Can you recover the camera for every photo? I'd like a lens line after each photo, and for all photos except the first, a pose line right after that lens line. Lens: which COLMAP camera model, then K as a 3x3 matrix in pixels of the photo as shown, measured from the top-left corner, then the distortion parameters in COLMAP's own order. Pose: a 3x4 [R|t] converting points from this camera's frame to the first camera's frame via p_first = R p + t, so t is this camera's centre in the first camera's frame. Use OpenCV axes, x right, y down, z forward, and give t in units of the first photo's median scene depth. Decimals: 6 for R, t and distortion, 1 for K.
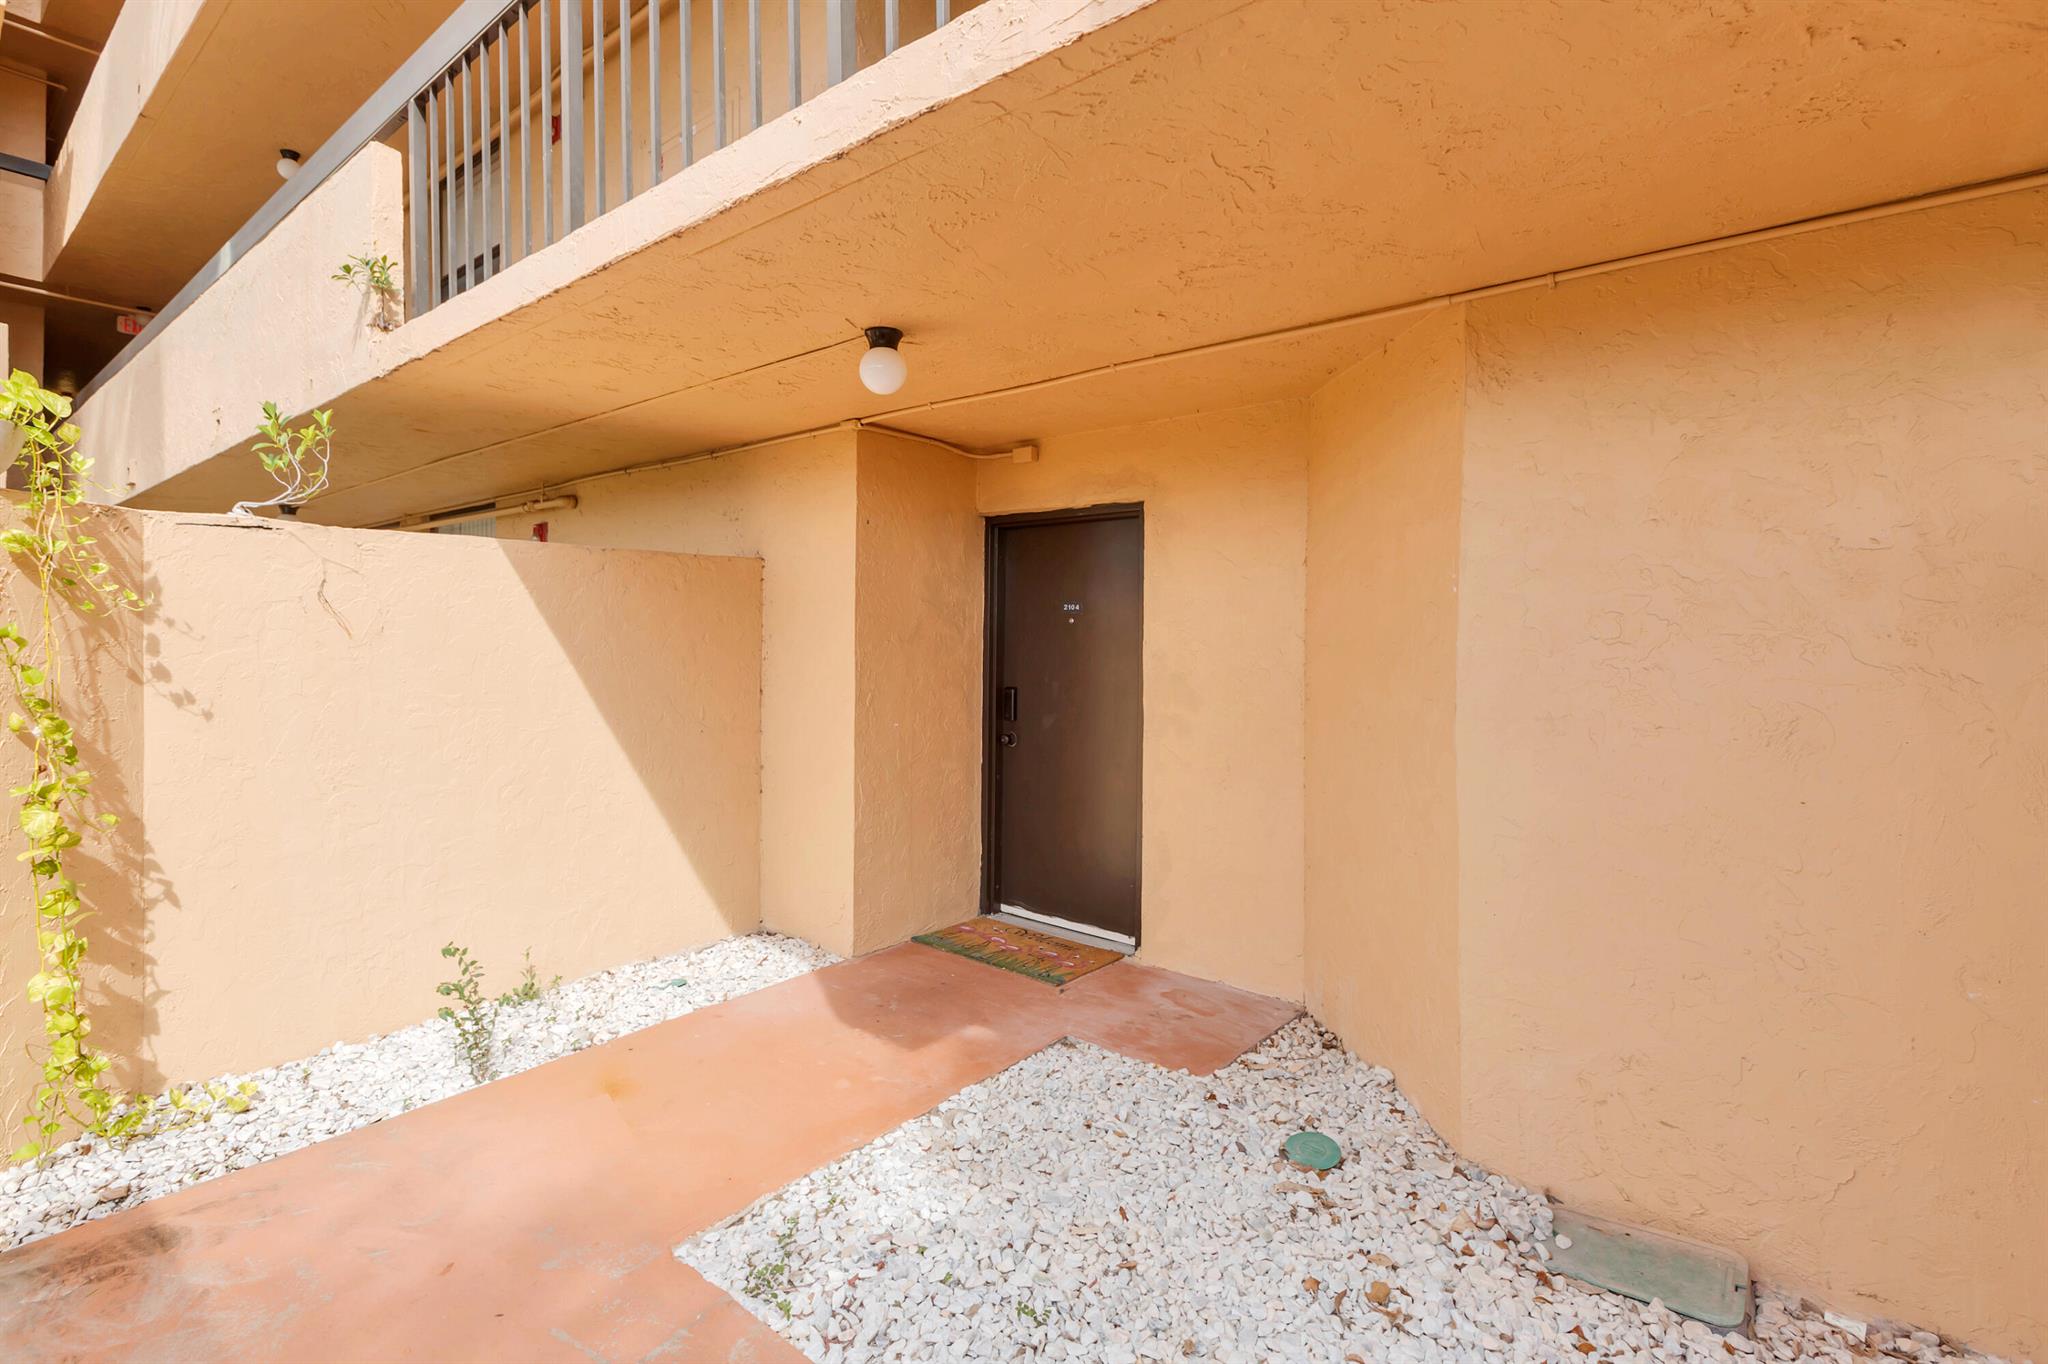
lens RADIAL K [[922.7, 0, 1024.0], [0, 922.7, 648.6], [0, 0, 1]] dist [-0.000689, -0.000456]
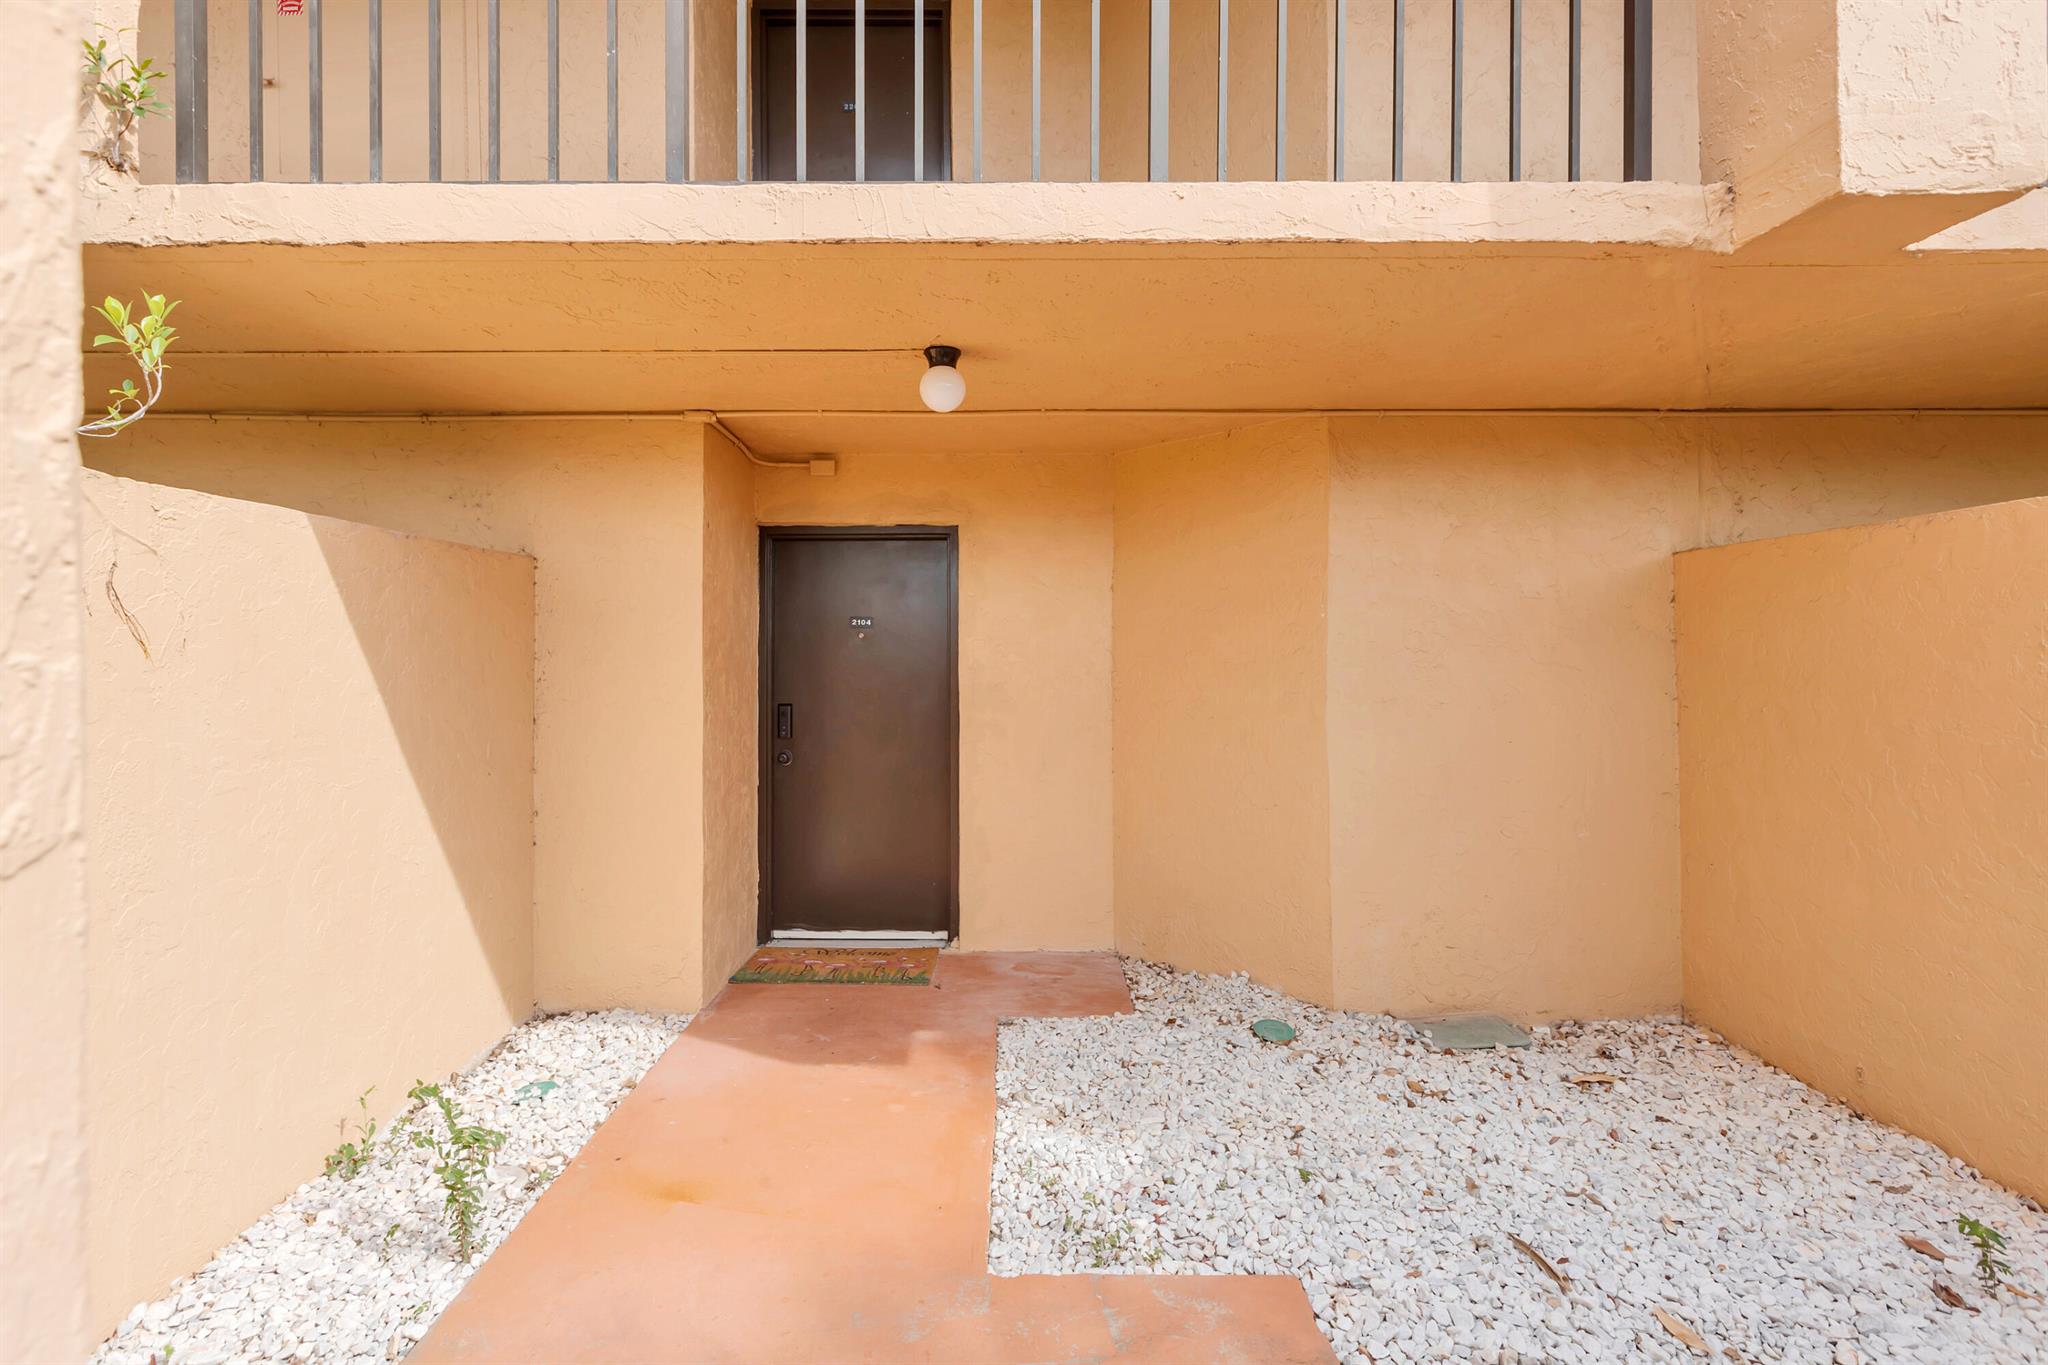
lens RADIAL K [[931.5, 0, 1001.8], [0, 931.5, 658.3], [0, 0, 1]] dist [0.000280, 0.000469]
pose [[0.785135, -0.010225, 0.619240, -0.567732], [0.014640, 0.999891, -0.002053, -0.000753], [-0.619152, 0.010677, 0.785199, 0.119263]]
